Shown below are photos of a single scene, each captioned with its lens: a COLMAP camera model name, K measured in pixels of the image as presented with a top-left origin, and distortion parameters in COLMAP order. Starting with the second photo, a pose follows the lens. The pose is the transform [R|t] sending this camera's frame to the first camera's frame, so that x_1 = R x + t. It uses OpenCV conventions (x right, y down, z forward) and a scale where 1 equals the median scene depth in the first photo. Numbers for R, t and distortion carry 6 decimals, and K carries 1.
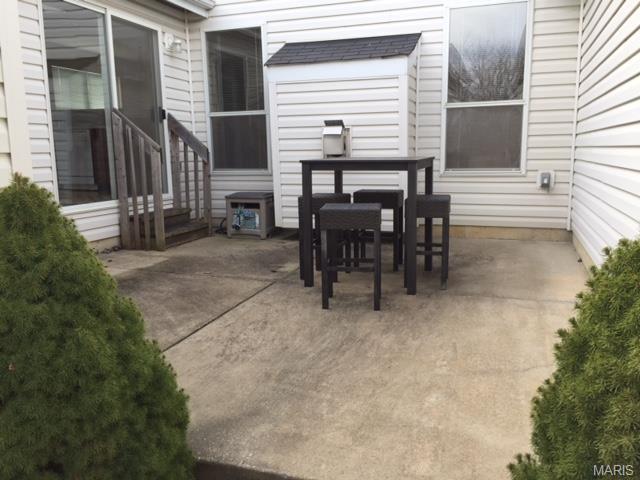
lens RADIAL K [[545.4, 0, 320.8], [0, 545.4, 238.9], [0, 0, 1]] dist [0.077892, -0.097447]
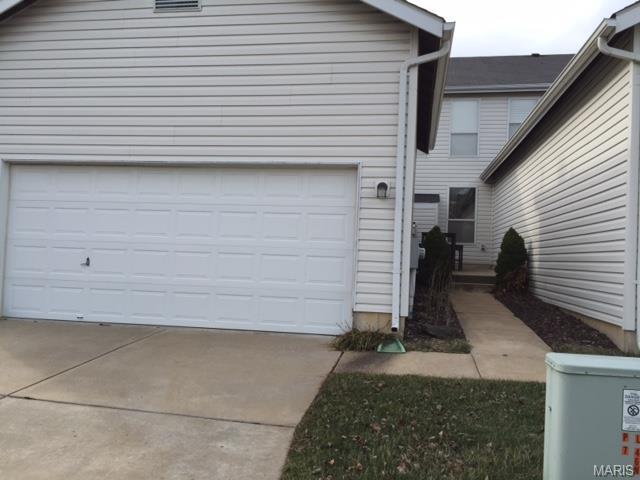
lens RADIAL K [[545.4, 0, 320.2], [0, 545.4, 240.5], [0, 0, 1]] dist [0.077892, -0.097447]
pose [[0.986631, 0.056131, 0.152998, -0.862610], [-0.025955, 0.980952, -0.192510, 0.429655], [-0.160889, 0.185966, 0.969294, -1.630561]]
